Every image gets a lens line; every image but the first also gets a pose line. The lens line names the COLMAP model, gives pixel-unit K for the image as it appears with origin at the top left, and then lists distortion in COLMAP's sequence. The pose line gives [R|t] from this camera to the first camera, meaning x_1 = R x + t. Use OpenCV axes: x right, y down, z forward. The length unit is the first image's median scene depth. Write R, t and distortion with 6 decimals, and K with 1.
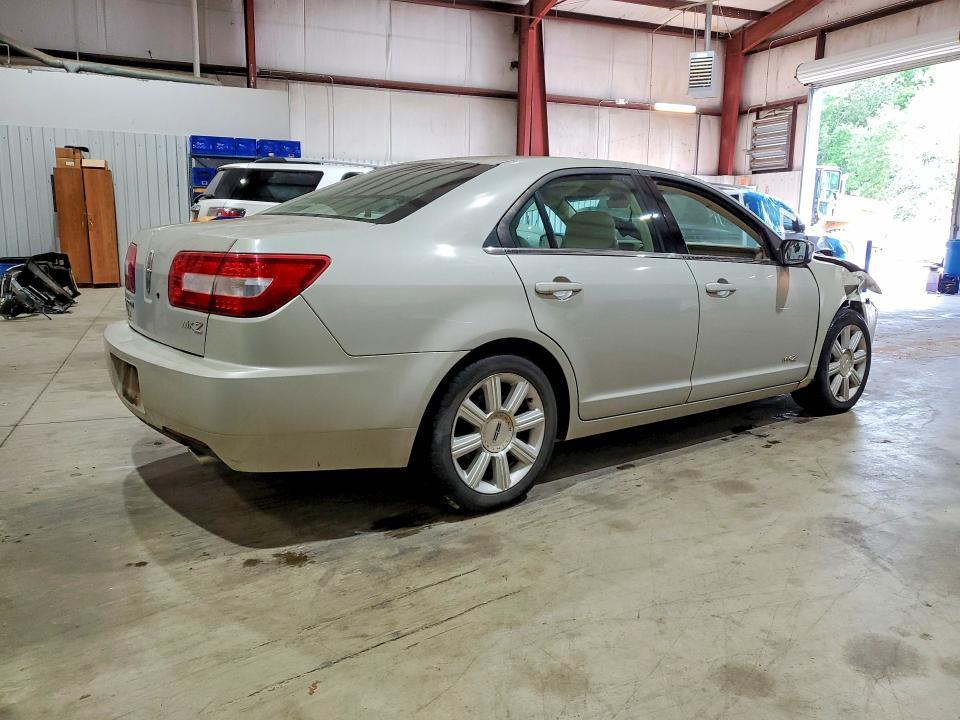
lens RADIAL K [[746.5, 0, 480.0], [0, 746.5, 360.0], [0, 0, 1]] dist [0.007534, 0.005183]
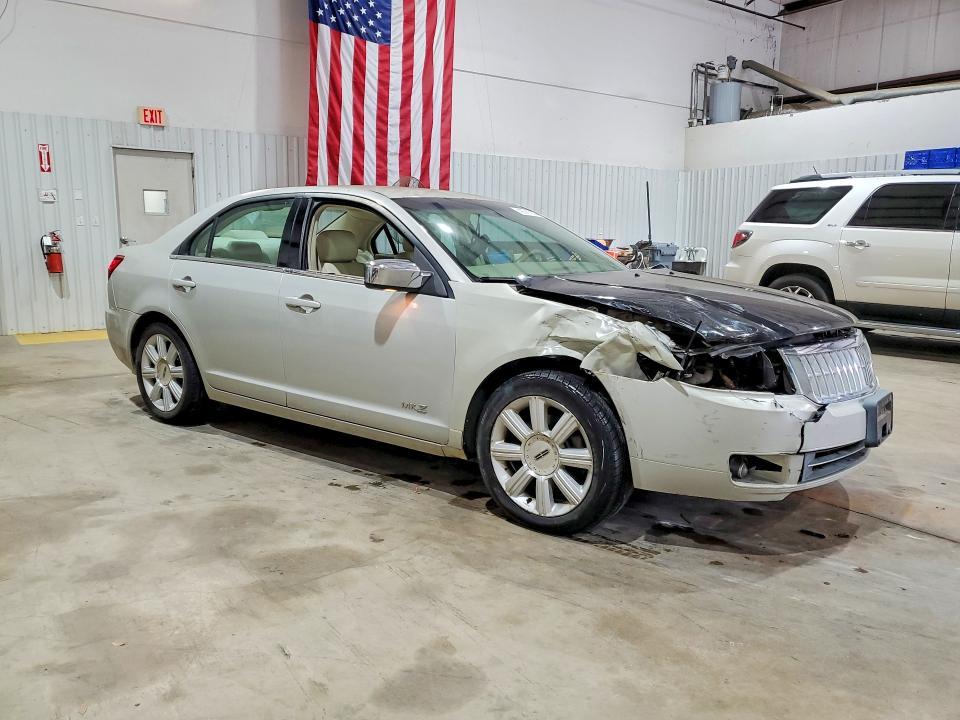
lens RADIAL K [[736.7, 0, 481.8], [0, 736.7, 346.3], [0, 0, 1]] dist [-0.000360, 0.004011]
pose [[0.243287, 0.122927, -0.962133, 0.893000], [-0.167620, 0.982341, 0.083124, -0.107898], [0.955361, 0.141050, 0.259595, 0.646329]]
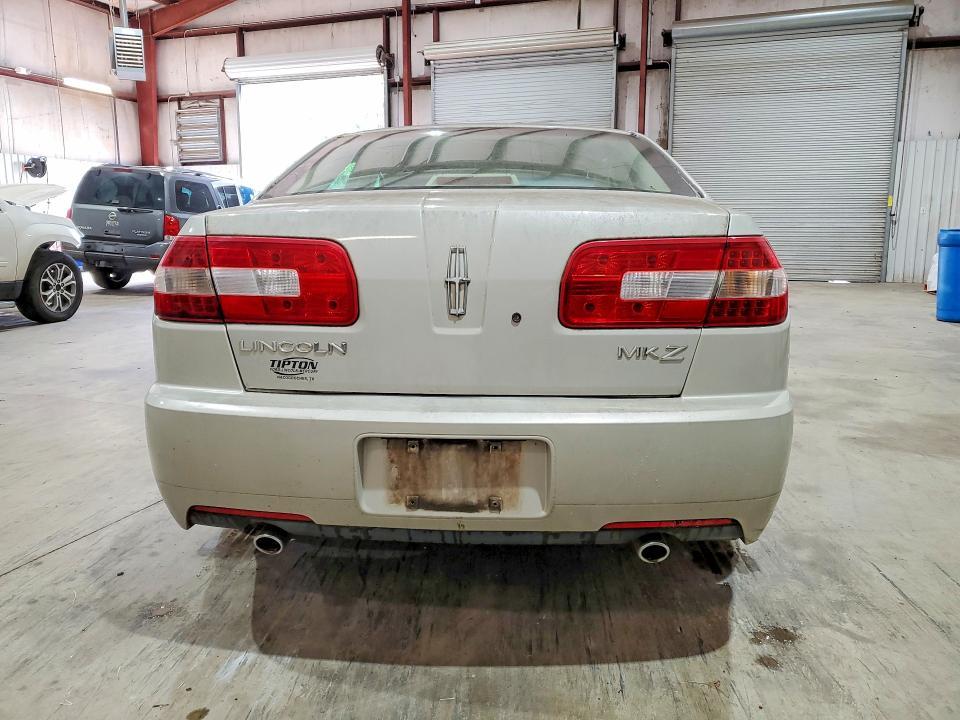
lens RADIAL K [[754.9, 0, 477.7], [0, 754.9, 352.3], [0, 0, 1]] dist [-0.037874, 0.065617]
pose [[0.671516, -0.139497, 0.727741, -0.439659], [0.143501, 0.988009, 0.056972, -0.048021], [-0.726962, 0.066174, 0.683482, 0.307925]]
